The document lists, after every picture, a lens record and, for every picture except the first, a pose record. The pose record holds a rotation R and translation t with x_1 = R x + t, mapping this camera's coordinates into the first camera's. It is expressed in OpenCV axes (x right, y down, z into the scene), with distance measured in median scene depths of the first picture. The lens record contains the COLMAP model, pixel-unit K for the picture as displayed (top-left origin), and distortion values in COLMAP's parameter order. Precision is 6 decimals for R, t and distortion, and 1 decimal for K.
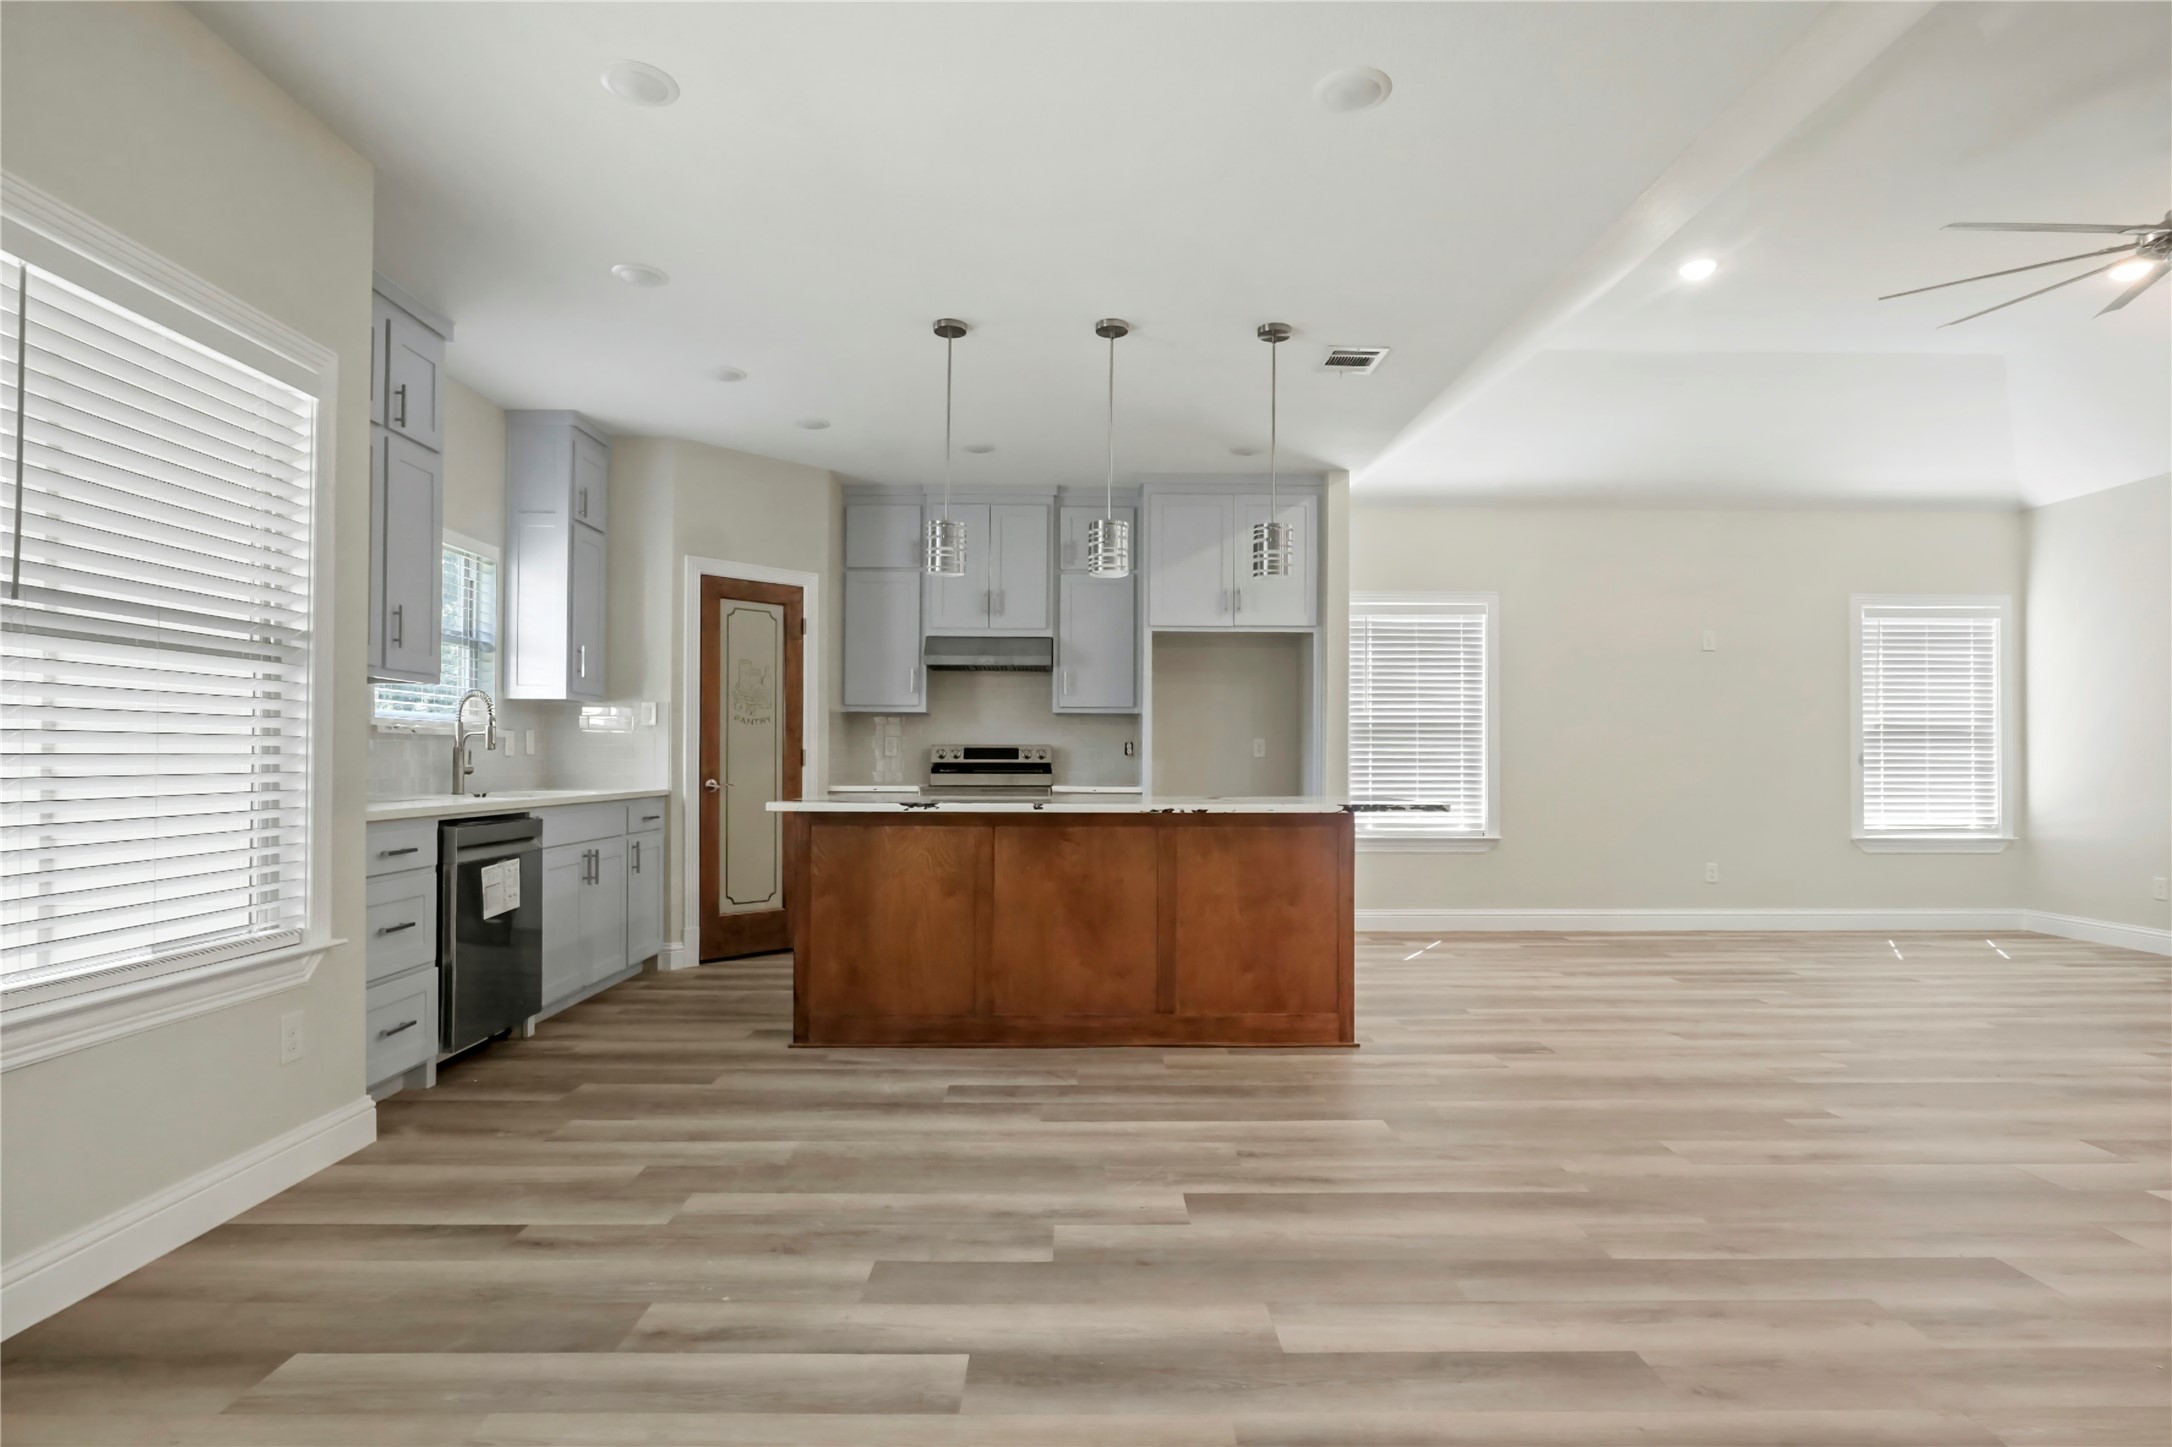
lens RADIAL K [[1088.8, 0, 1095.5], [0, 1088.8, 733.0], [0, 0, 1]] dist [-0.014957, 0.008978]
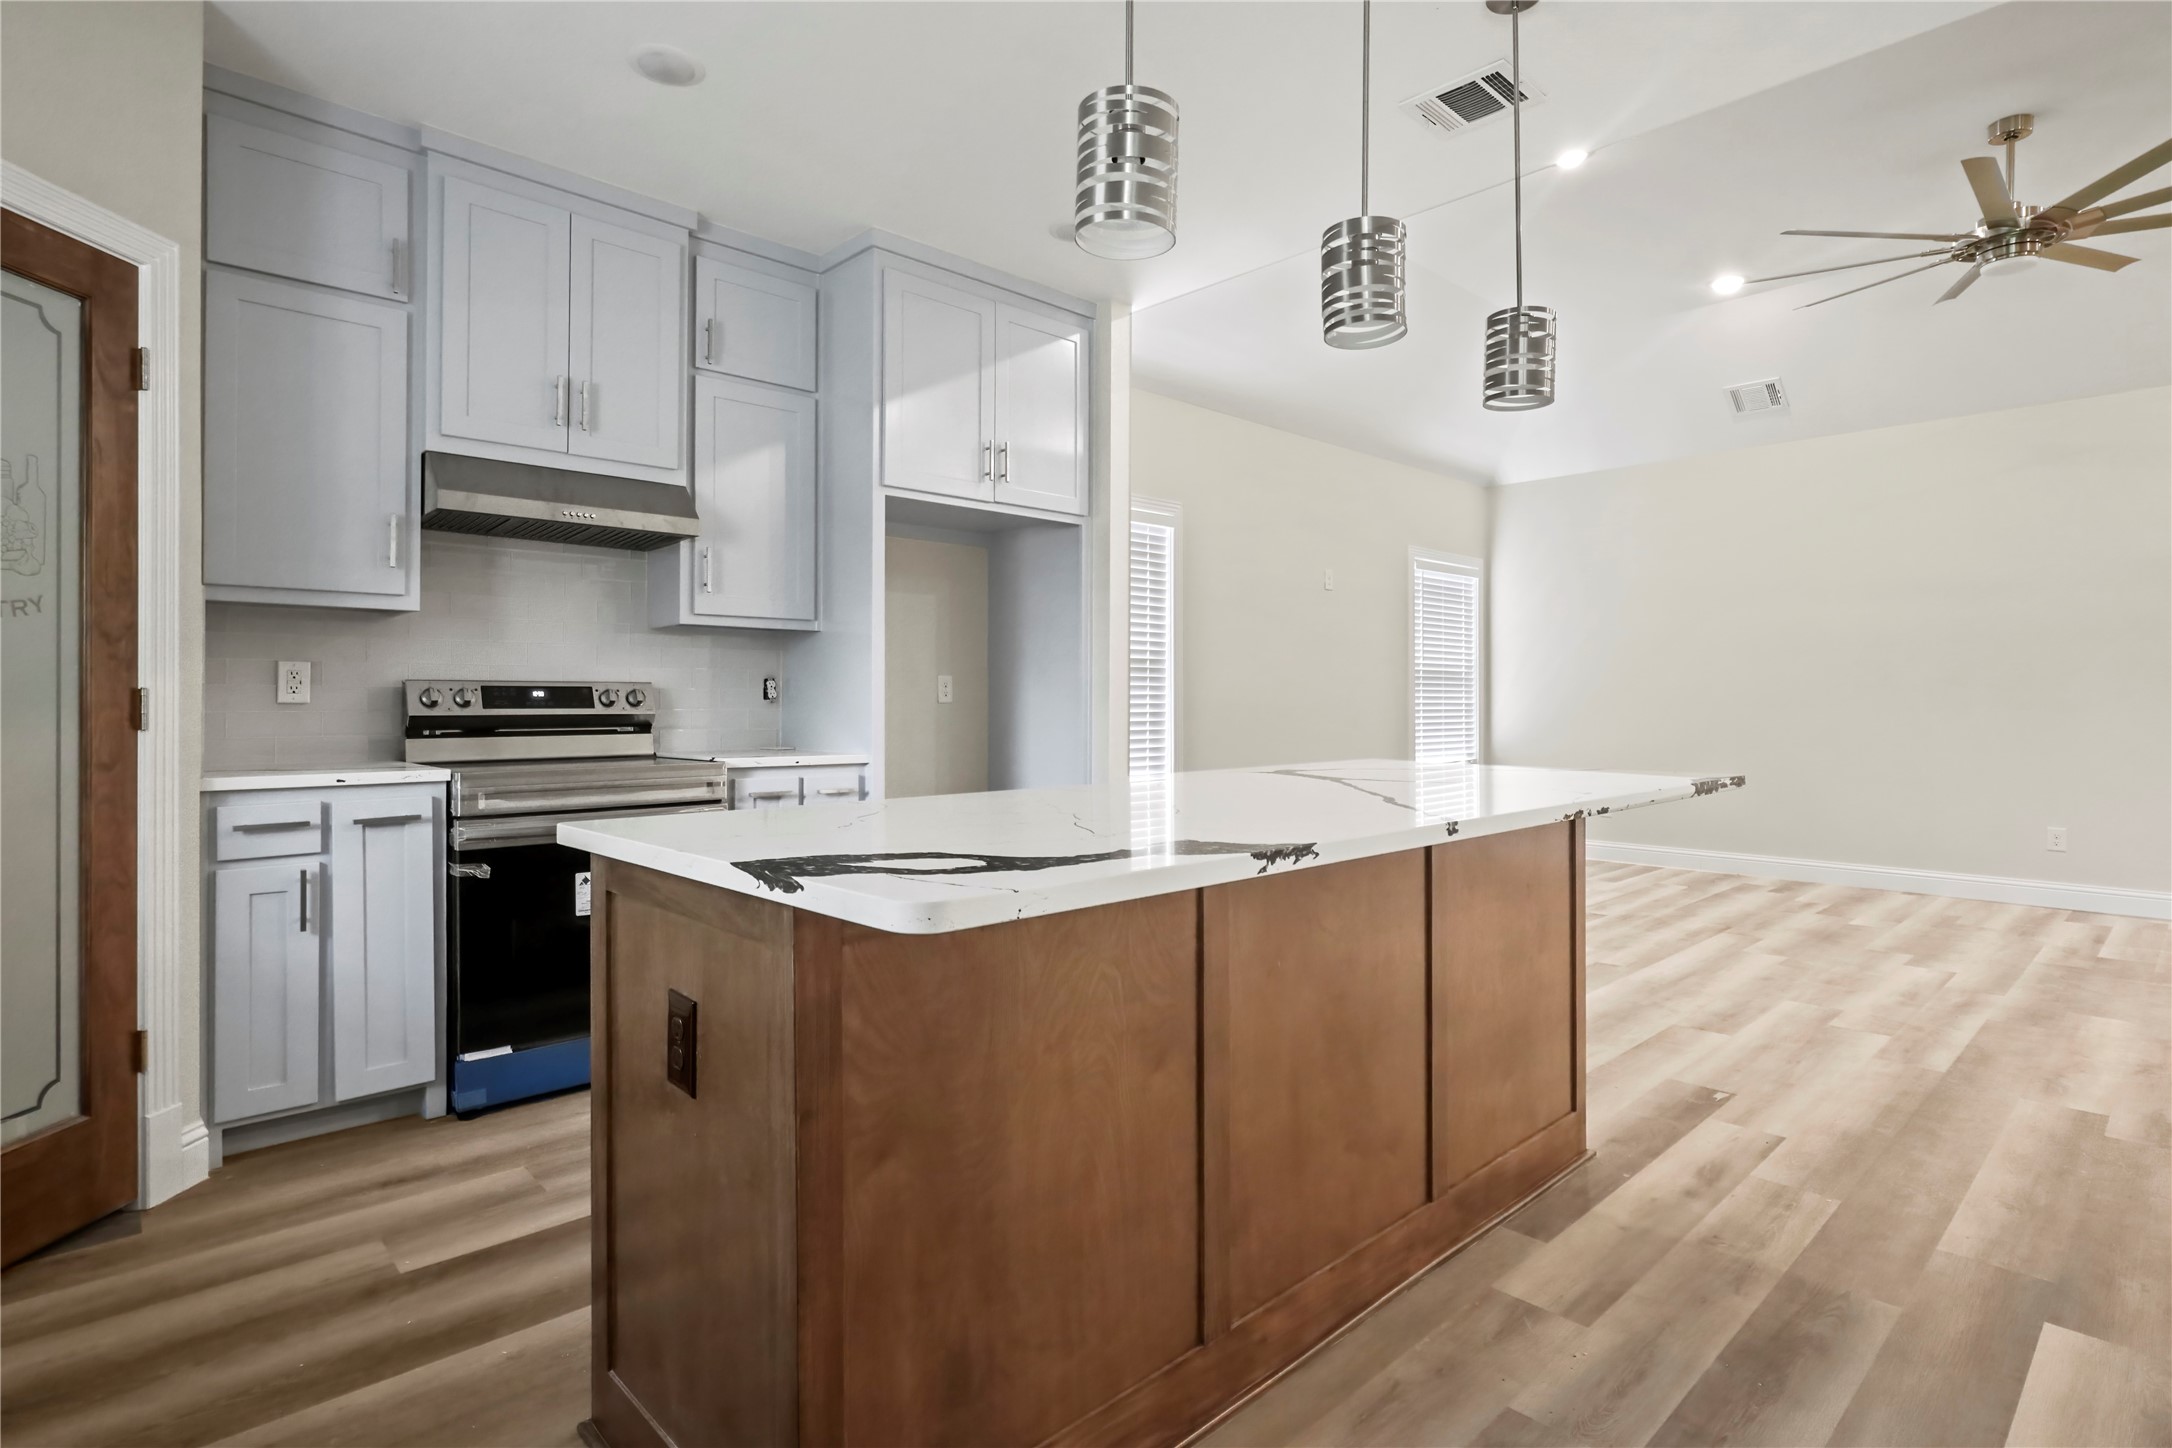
lens RADIAL K [[1088.8, 0, 1087.3], [0, 1088.8, 690.1], [0, 0, 1]] dist [-0.014957, 0.008978]
pose [[0.741653, 0.003568, 0.670774, -0.352447], [-0.014159, 0.999846, 0.010337, 0.008907], [-0.670634, -0.017164, 0.741590, 0.622911]]
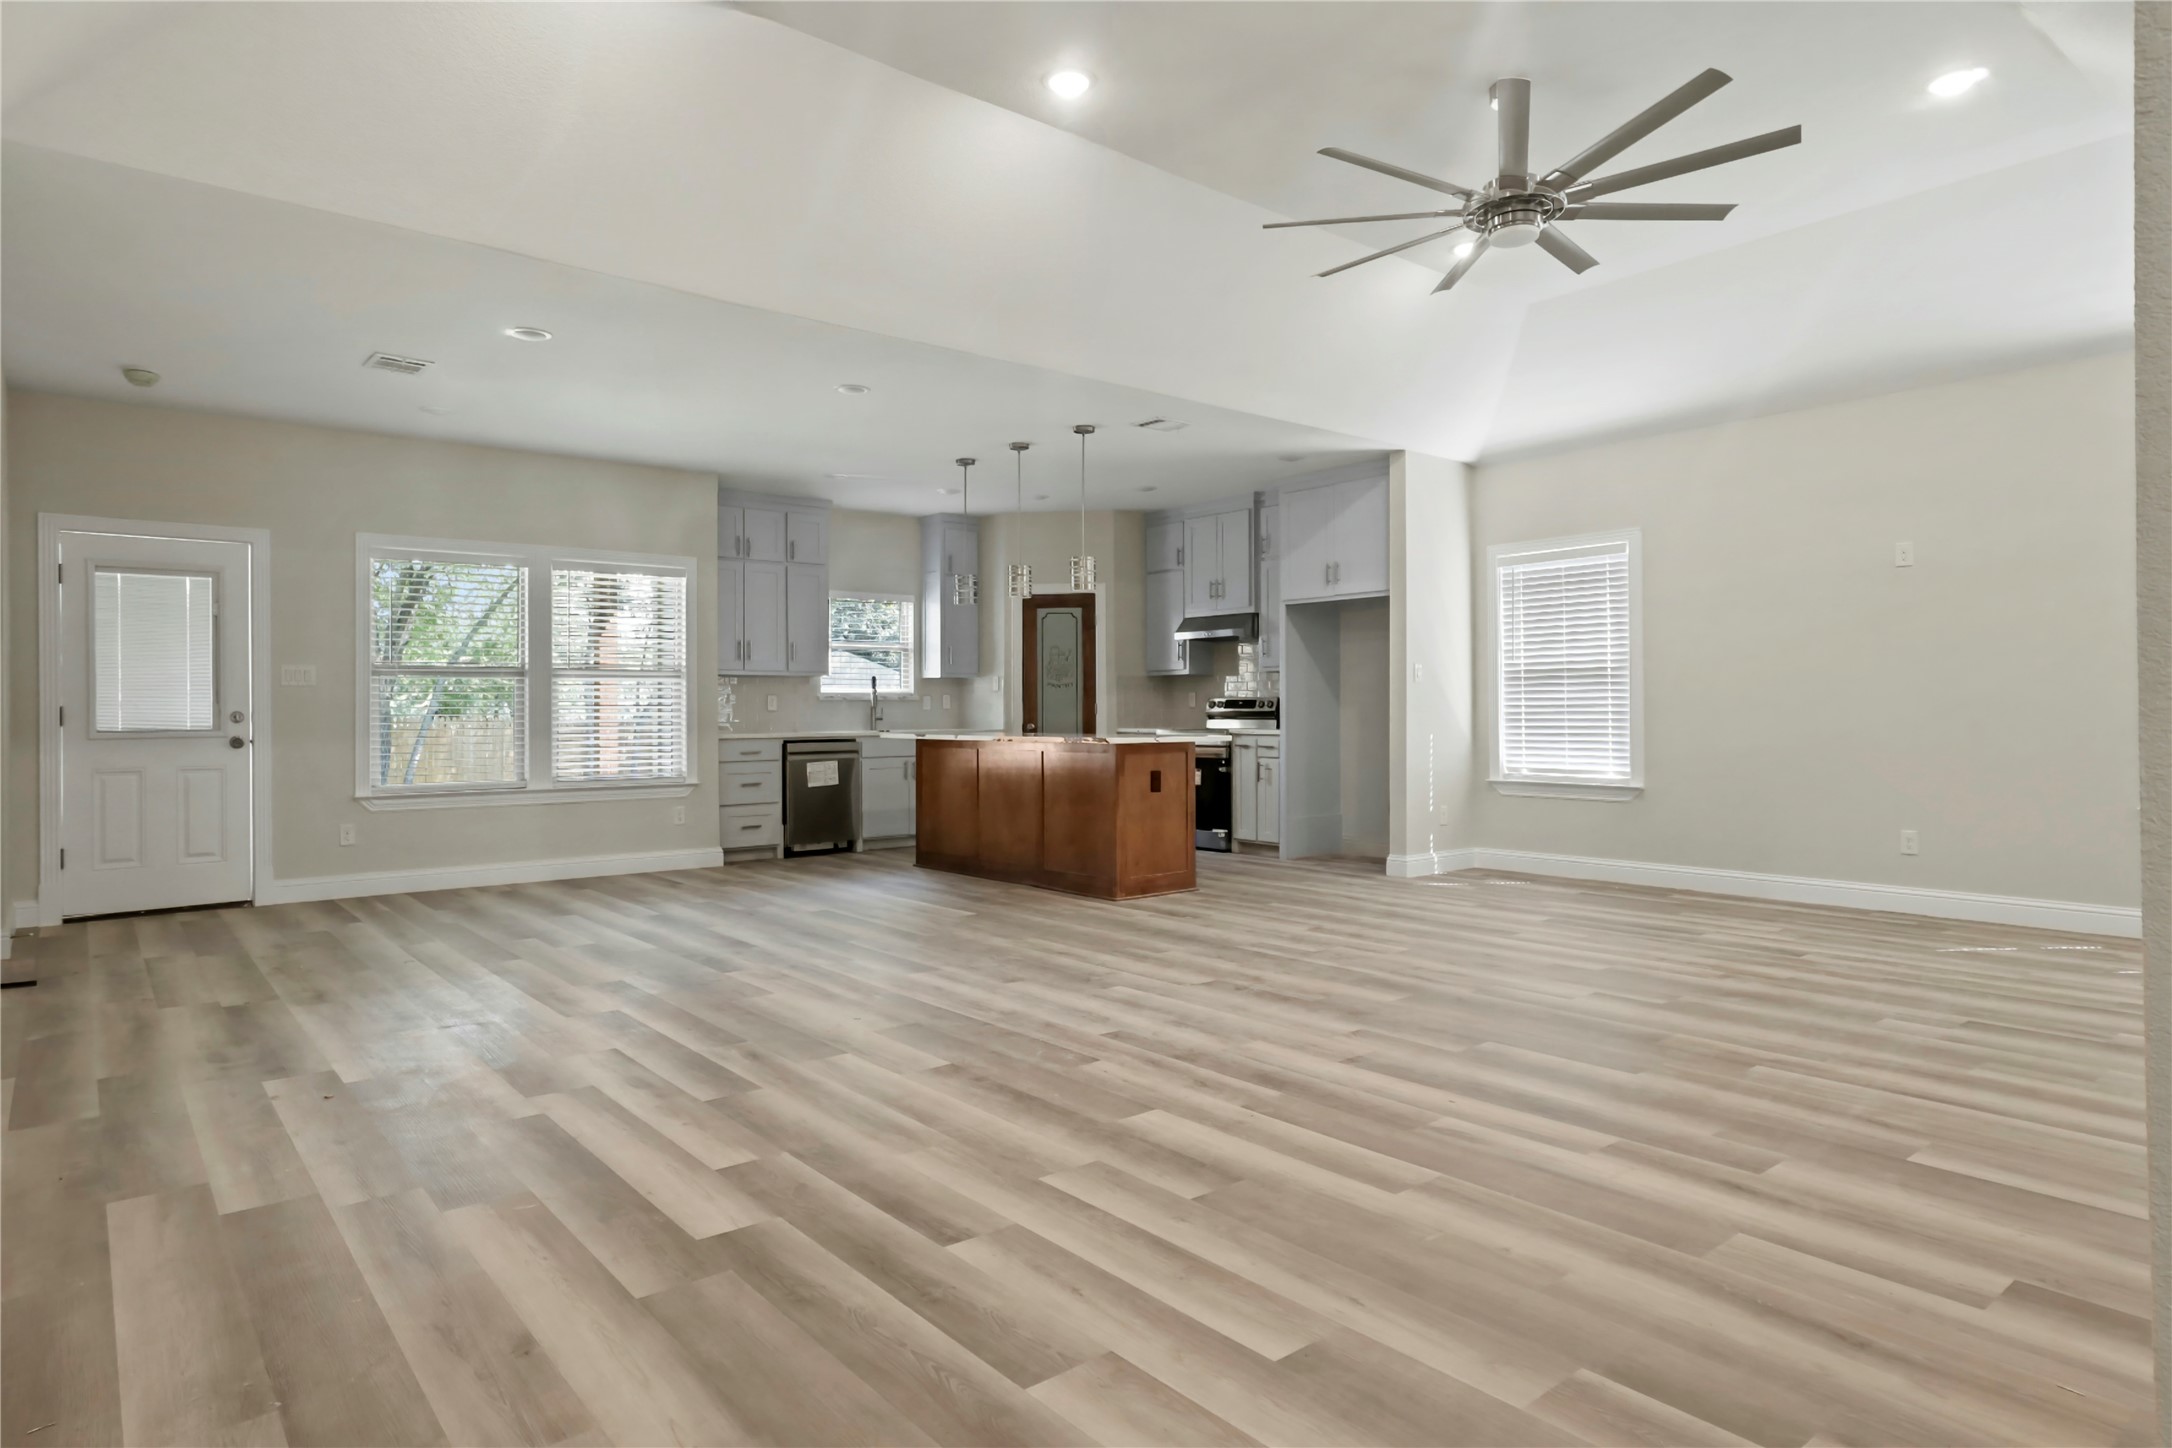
lens RADIAL K [[1224.9, 0, 1094.0], [0, 1224.9, 712.0], [0, 0, 1]] dist [-0.005684, 0.007980]
pose [[0.625331, -0.007082, -0.780328, 1.310576], [0.027331, 0.999544, 0.012830, 0.006313], [0.779881, -0.029350, 0.625239, -0.057008]]
